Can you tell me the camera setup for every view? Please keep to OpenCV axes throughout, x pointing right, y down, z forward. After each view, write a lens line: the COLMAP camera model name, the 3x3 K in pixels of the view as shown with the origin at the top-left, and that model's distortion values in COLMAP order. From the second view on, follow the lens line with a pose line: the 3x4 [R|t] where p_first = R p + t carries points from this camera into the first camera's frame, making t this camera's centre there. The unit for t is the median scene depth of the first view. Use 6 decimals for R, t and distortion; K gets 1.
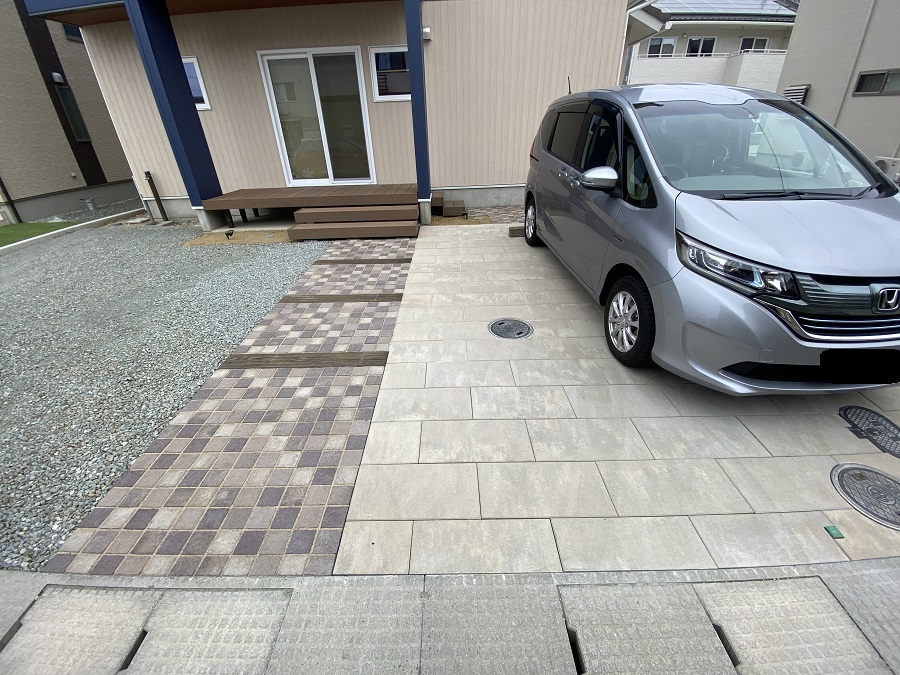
lens RADIAL K [[371.3, 0, 448.6], [0, 371.3, 336.3], [0, 0, 1]] dist [0.014360, -0.021314]
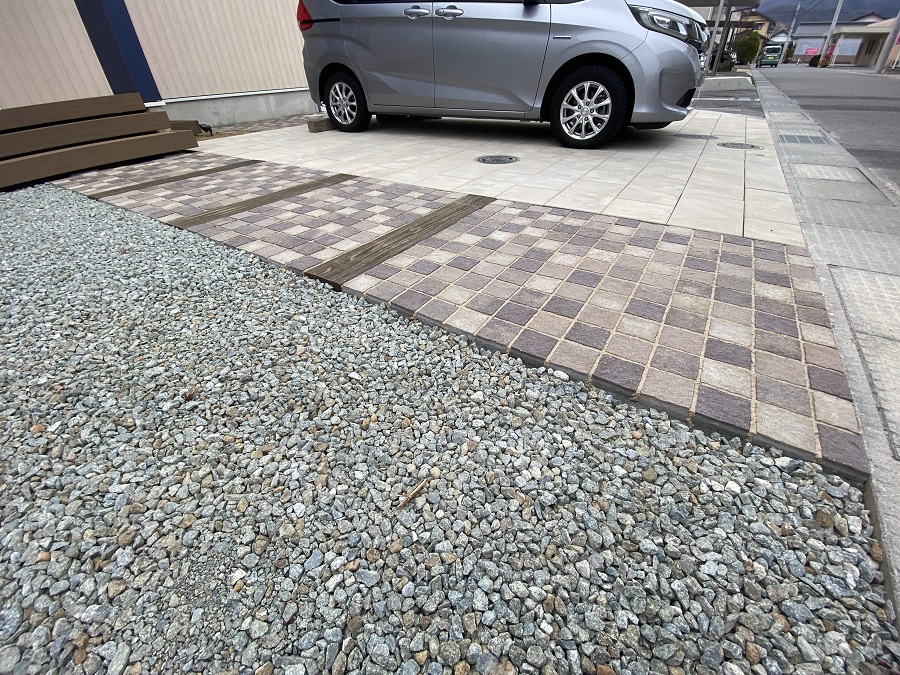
lens RADIAL K [[371.3, 0, 448.6], [0, 371.3, 336.3], [0, 0, 1]] dist [0.014360, -0.021314]
pose [[0.545658, -0.477247, 0.688835, -0.874457], [0.431069, 0.864750, 0.257658, 0.079018], [-0.718636, 0.156342, 0.677583, 0.547315]]
